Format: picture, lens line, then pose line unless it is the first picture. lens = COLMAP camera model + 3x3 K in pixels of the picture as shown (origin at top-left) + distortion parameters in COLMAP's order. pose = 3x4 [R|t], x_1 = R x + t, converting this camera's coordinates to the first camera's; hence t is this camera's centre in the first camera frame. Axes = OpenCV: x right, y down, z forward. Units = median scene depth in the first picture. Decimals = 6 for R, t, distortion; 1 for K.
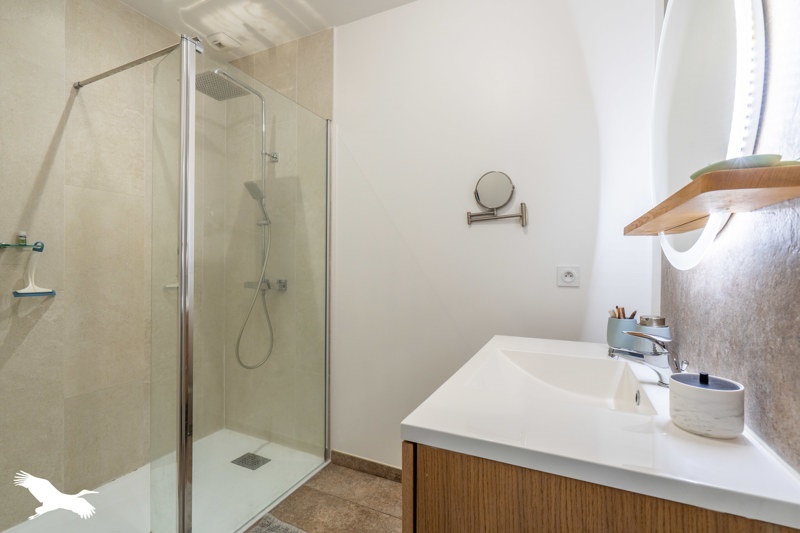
lens RADIAL K [[375.7, 0, 406.4], [0, 375.7, 264.6], [0, 0, 1]] dist [-0.001962, 0.000271]
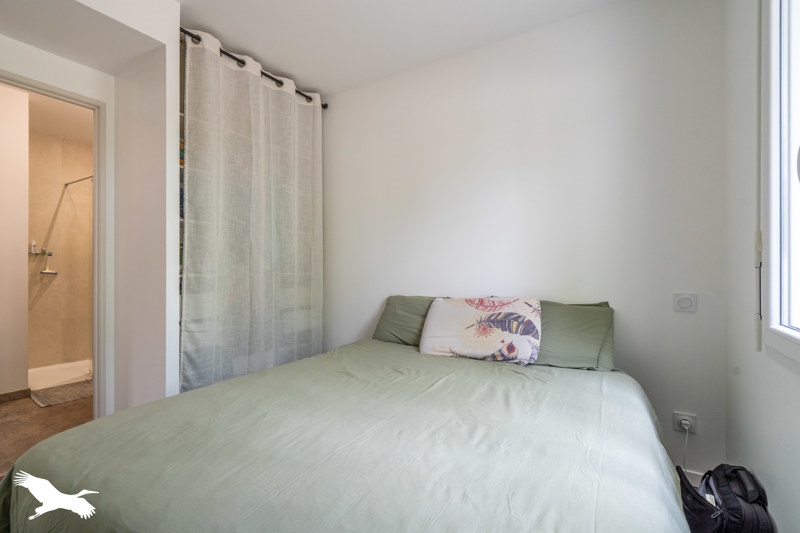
lens RADIAL K [[375.7, 0, 393.6], [0, 375.7, 267.2], [0, 0, 1]] dist [-0.001962, 0.000271]
pose [[0.999879, -0.001000, -0.015528, 1.228709], [0.001035, 0.999997, 0.002230, 0.033359], [0.015525, -0.002246, 0.999877, -1.340796]]
